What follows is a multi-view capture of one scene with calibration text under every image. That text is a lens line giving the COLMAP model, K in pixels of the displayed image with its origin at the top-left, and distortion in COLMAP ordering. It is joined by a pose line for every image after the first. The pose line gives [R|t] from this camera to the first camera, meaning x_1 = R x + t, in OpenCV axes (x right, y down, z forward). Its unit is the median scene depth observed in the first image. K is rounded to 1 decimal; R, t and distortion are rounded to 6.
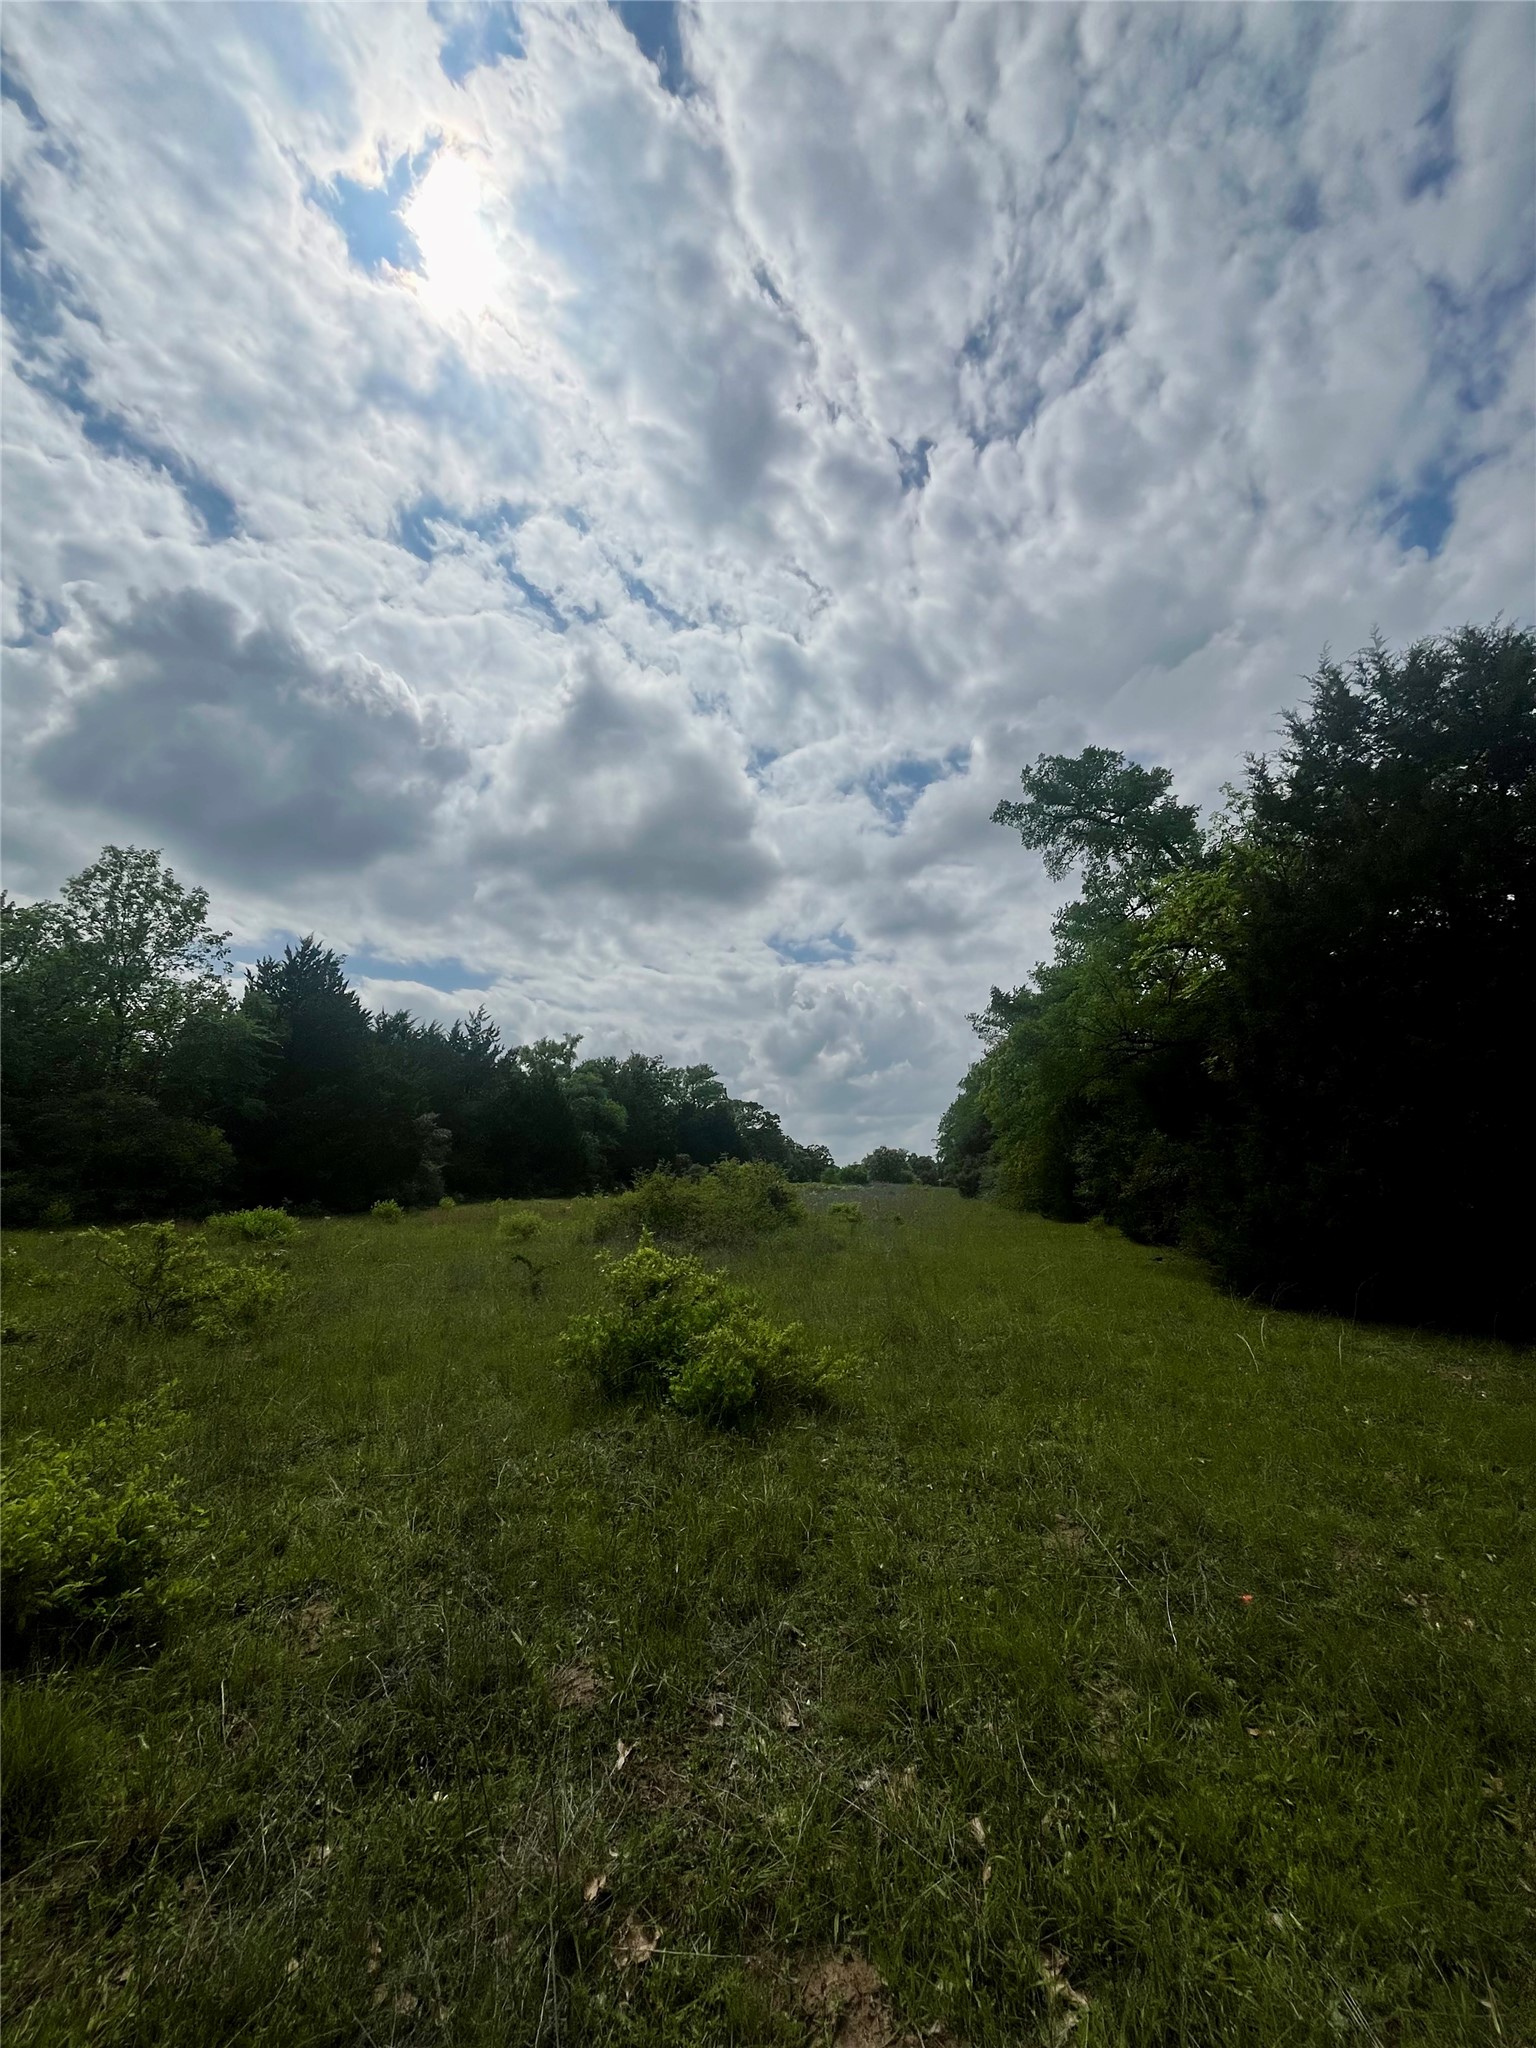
lens RADIAL K [[803.5, 0, 768.0], [0, 803.5, 1024.0], [0, 0, 1]] dist [0.000291, 0.000144]
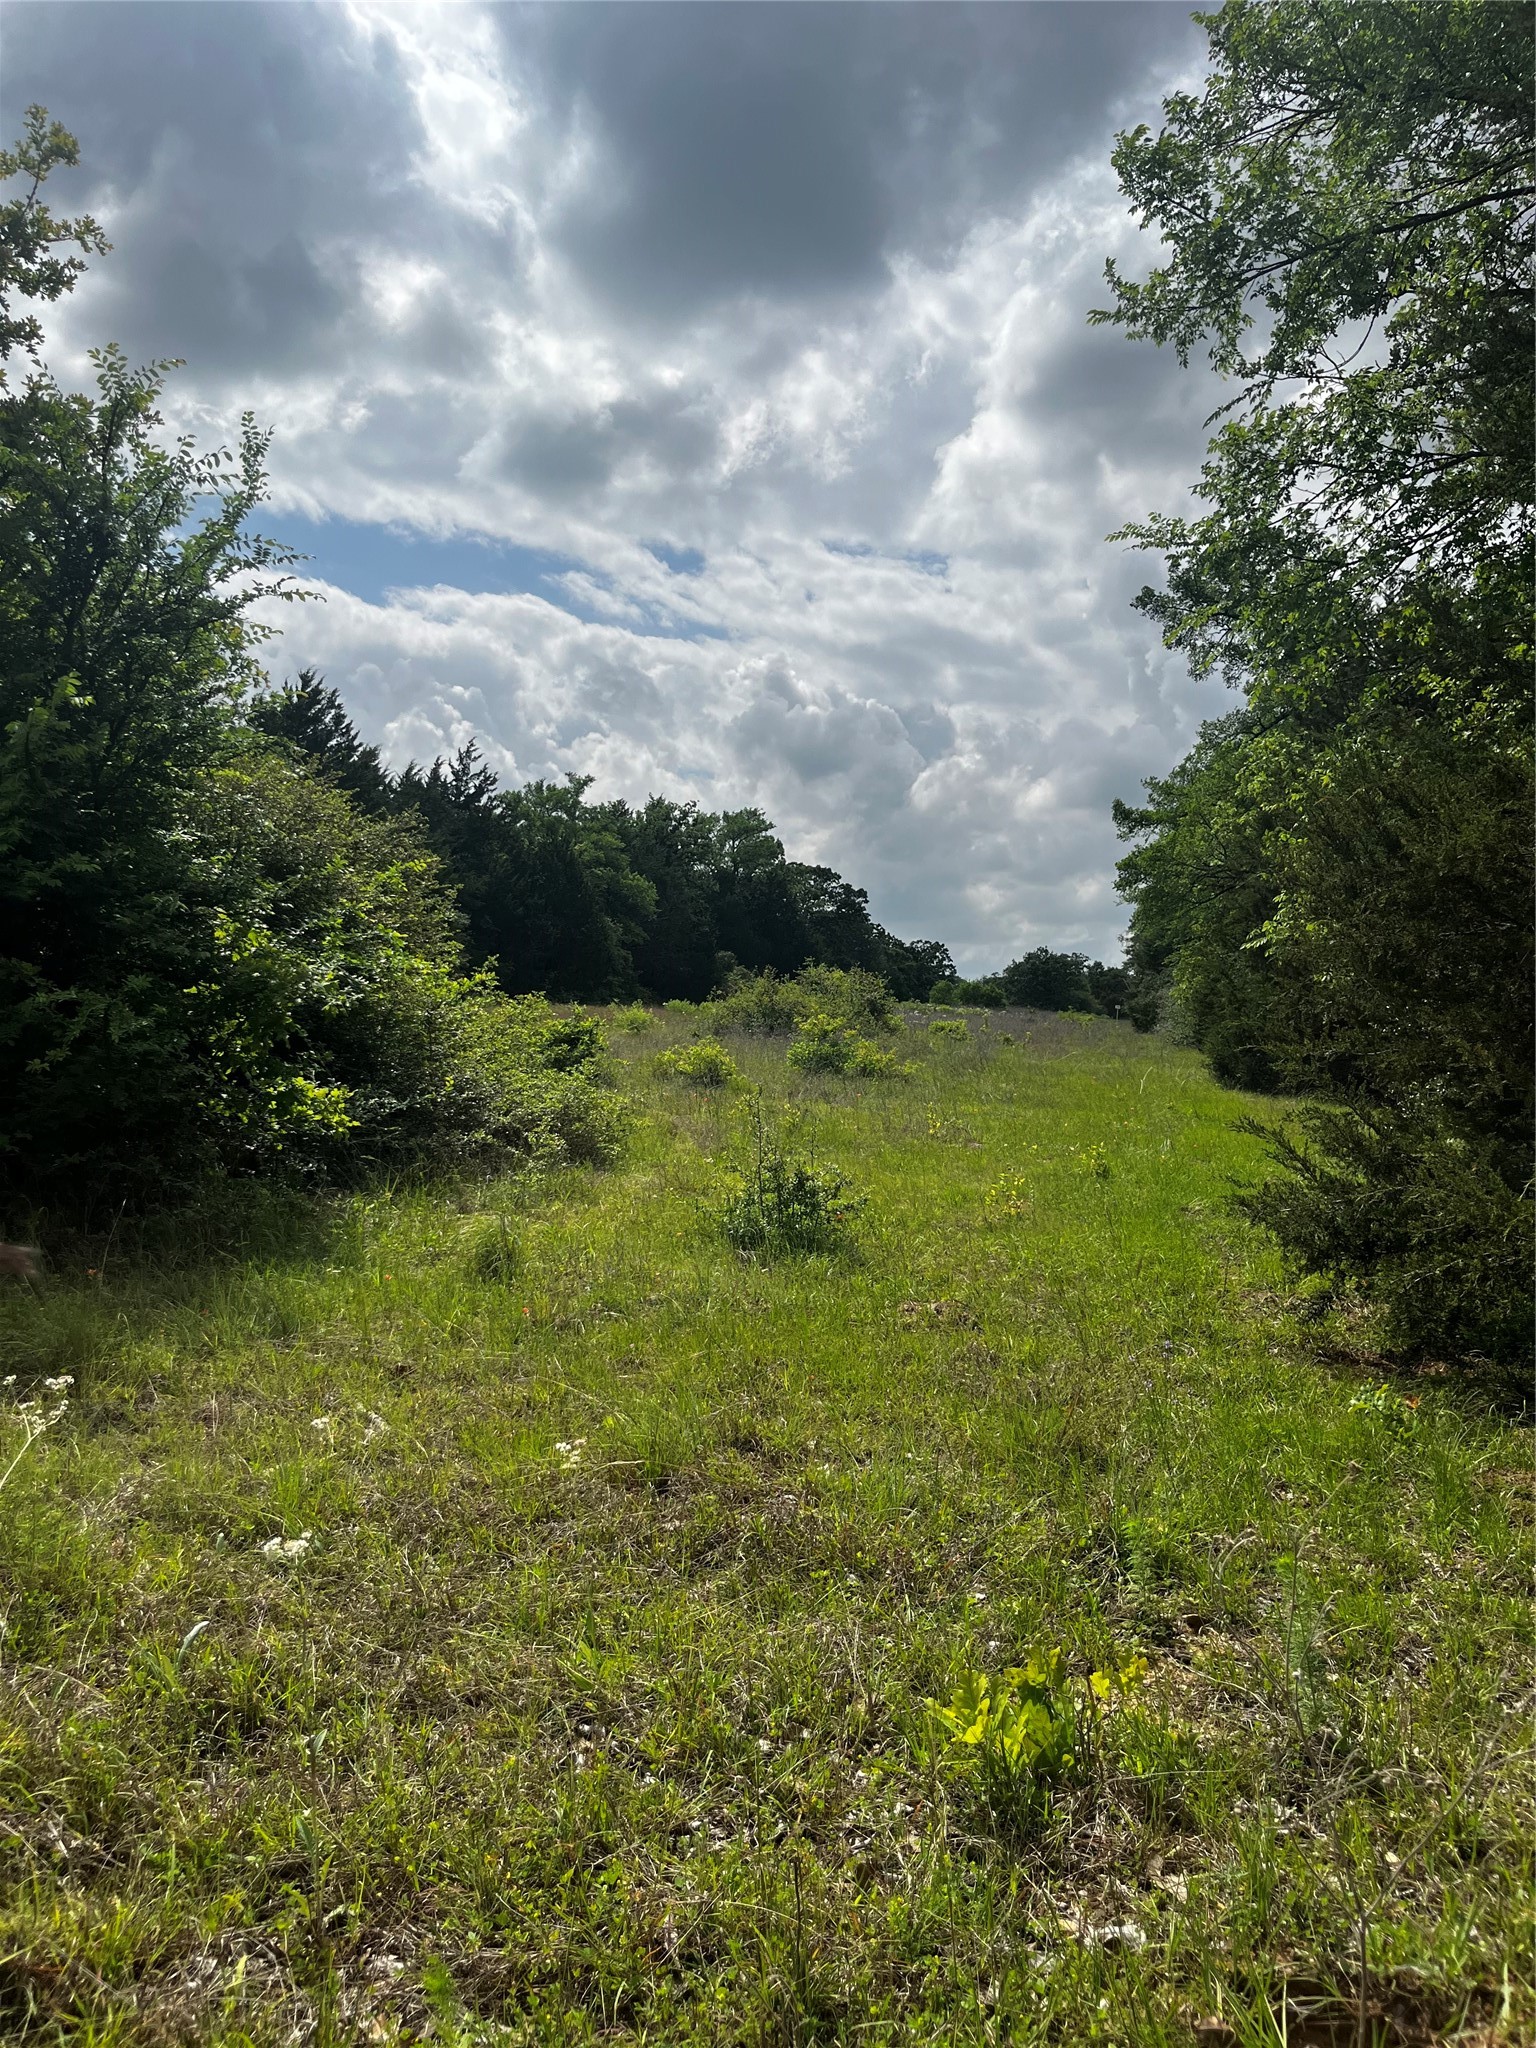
lens RADIAL K [[1545.1, 0, 768.0], [0, 1545.1, 1024.0], [0, 0, 1]] dist [0.078199, -0.087312]
pose [[0.998196, 0.043683, -0.041201, -0.012894], [-0.034166, 0.977417, 0.208541, -0.048193], [0.049380, -0.206757, 0.977145, -0.267403]]
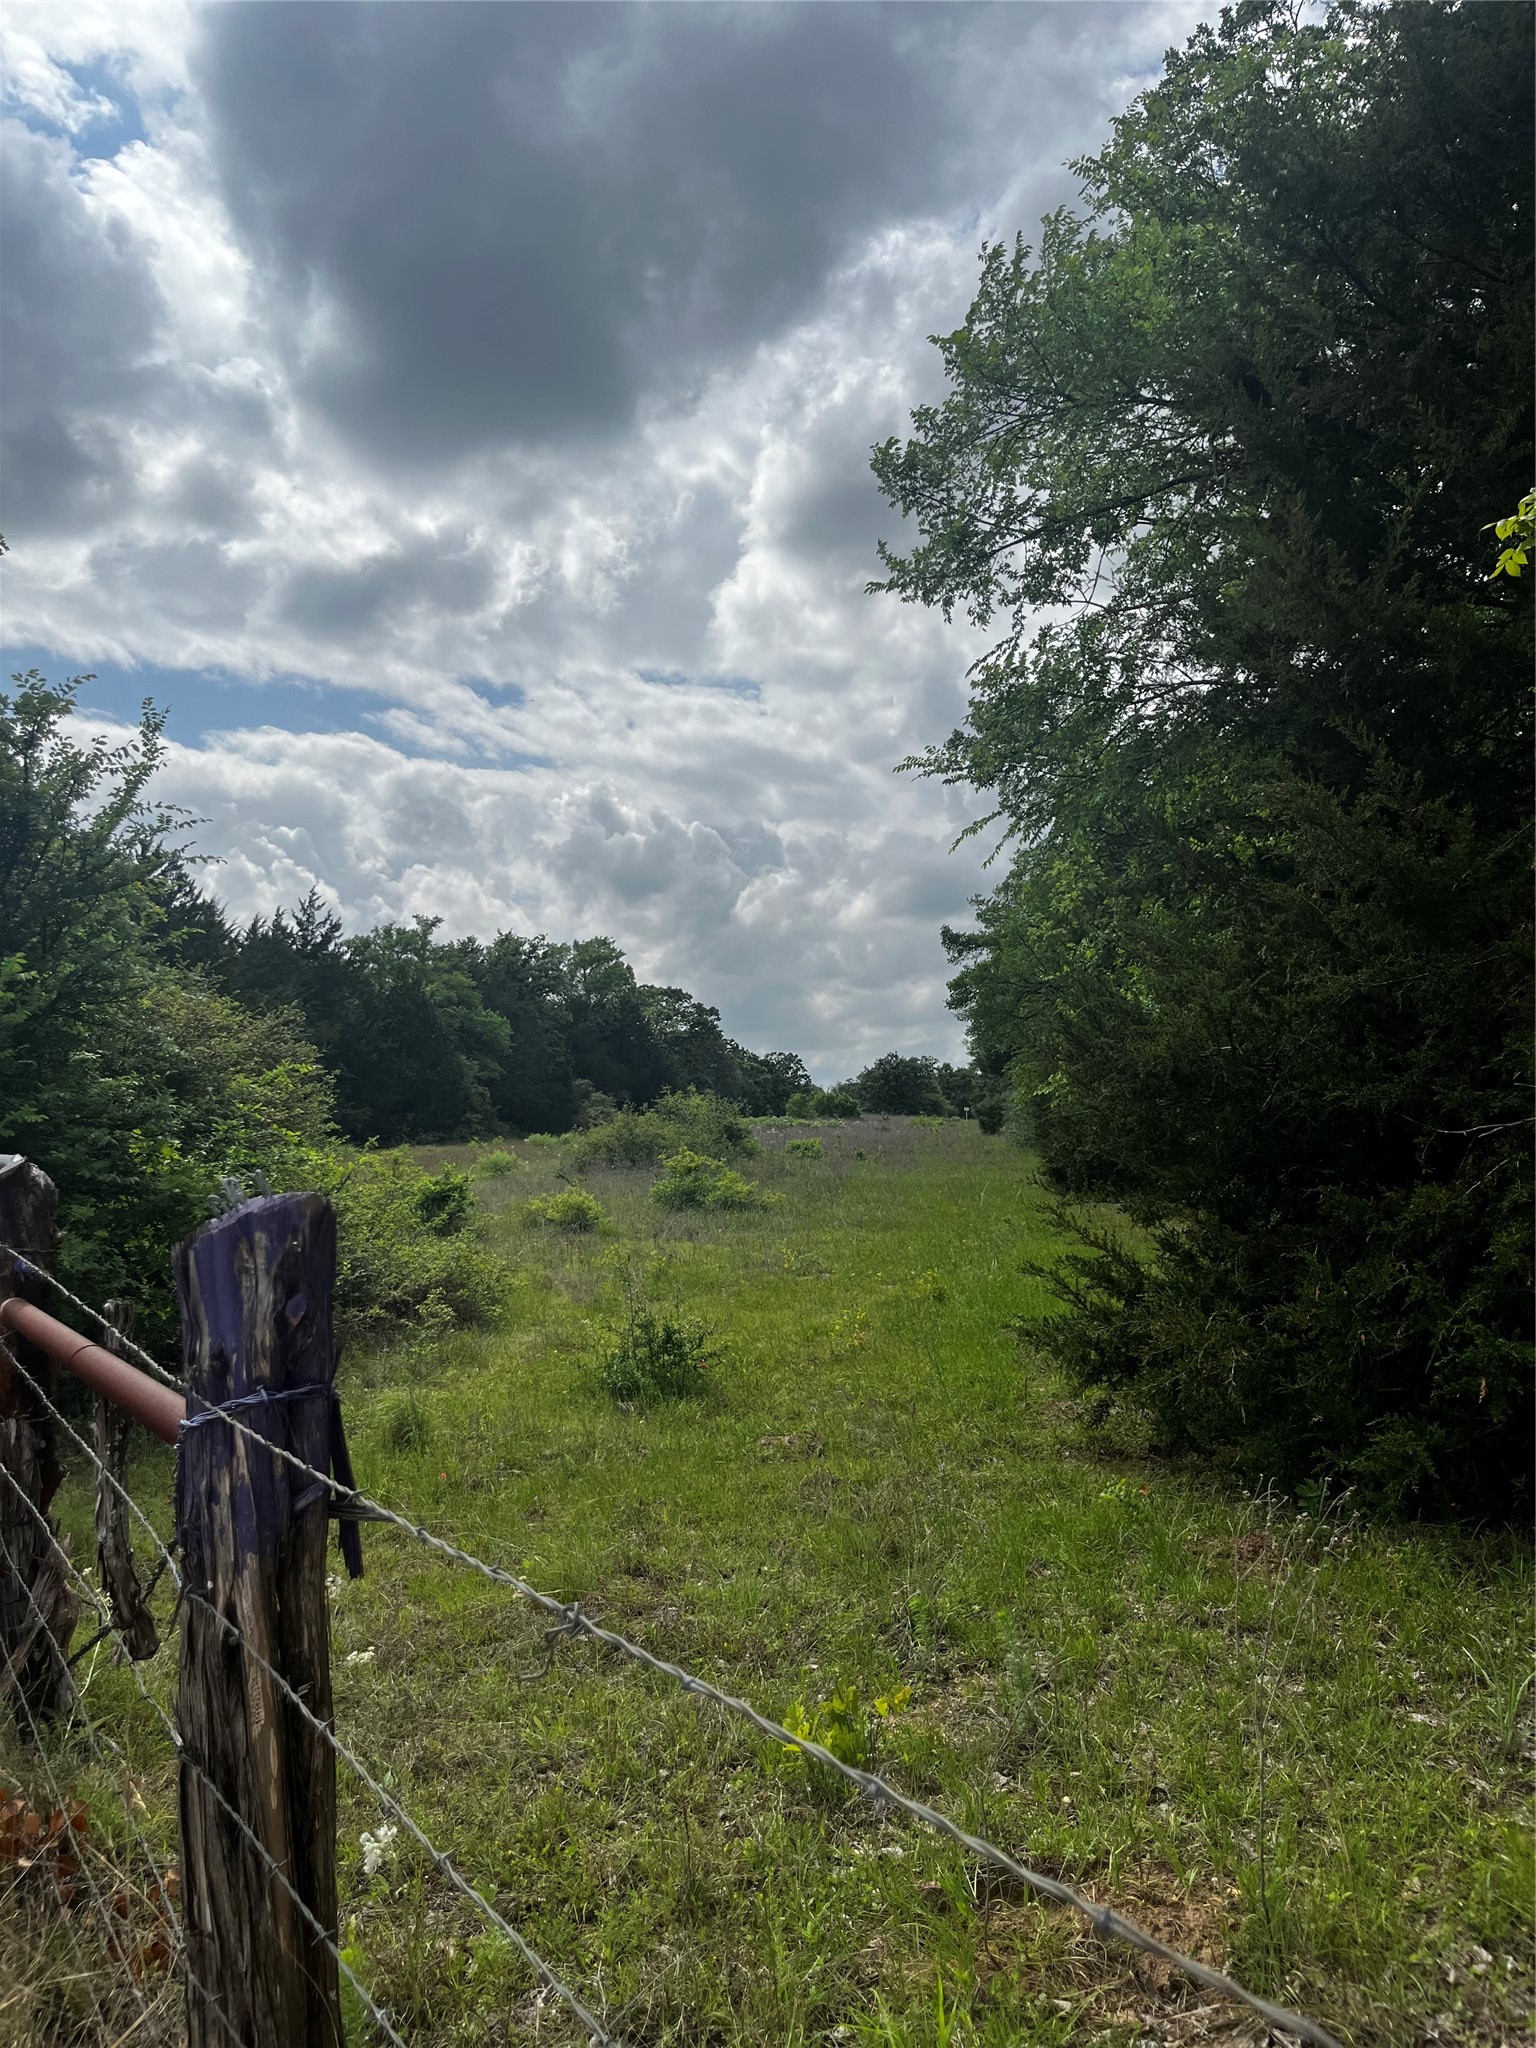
lens RADIAL K [[1545.1, 0, 768.0], [0, 1545.1, 1024.0], [0, 0, 1]] dist [0.078199, -0.087312]
pose [[0.998579, -0.017713, 0.050271, -0.012334], [0.010755, 0.990726, 0.135450, -0.058360], [-0.052204, -0.134717, 0.989508, -0.287919]]
